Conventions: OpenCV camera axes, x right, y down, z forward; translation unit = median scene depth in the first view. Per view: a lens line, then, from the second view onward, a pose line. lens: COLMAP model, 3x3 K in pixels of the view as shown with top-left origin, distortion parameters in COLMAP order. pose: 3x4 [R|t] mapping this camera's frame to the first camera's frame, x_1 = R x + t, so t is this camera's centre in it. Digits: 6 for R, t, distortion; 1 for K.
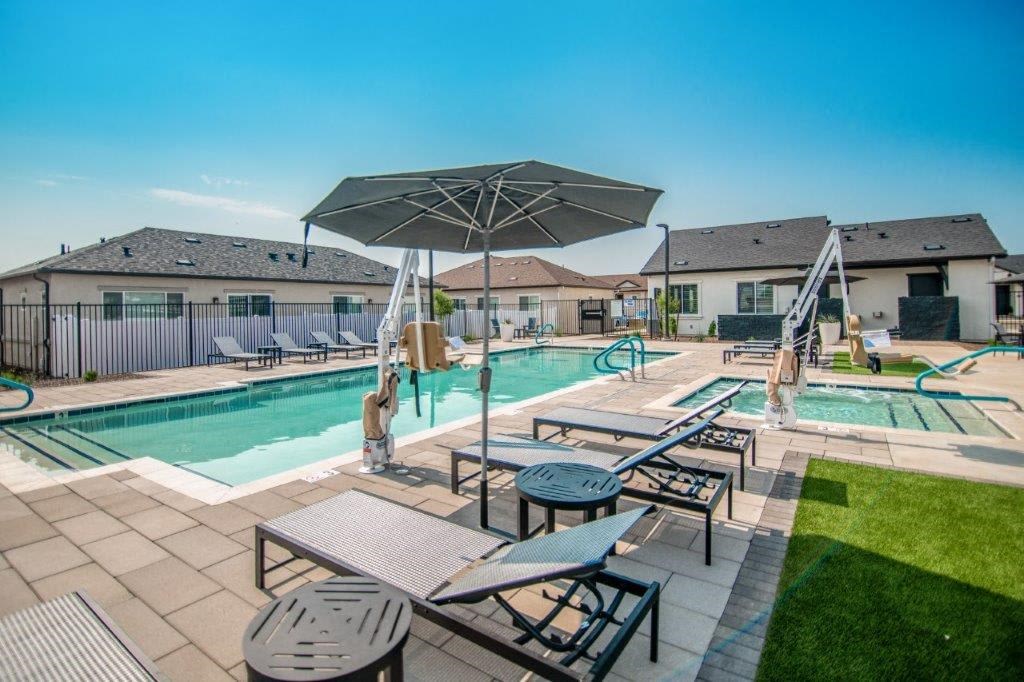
lens RADIAL K [[487.5, 0, 508.6], [0, 487.5, 307.4], [0, 0, 1]] dist [-0.002201, -0.000397]
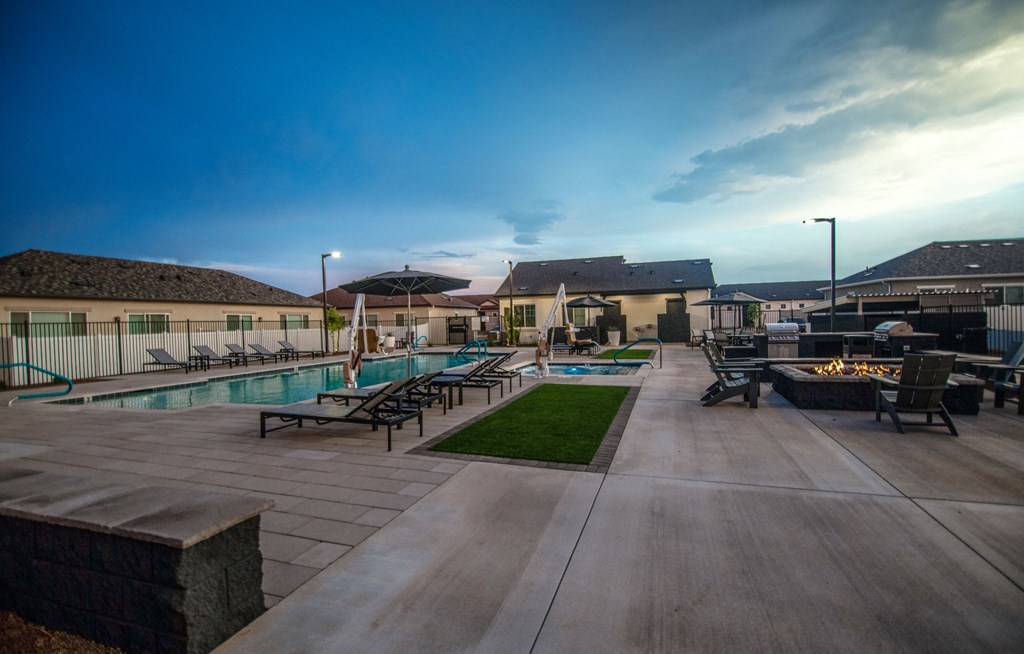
lens RADIAL K [[469.1, 0, 512.0], [0, 469.1, 327.0], [0, 0, 1]] dist [-0.000233, -0.000154]
pose [[0.960920, -0.011385, 0.276593, -0.032364], [0.009595, 0.999923, 0.007823, 0.003217], [-0.276661, -0.004863, 0.960955, -0.240610]]
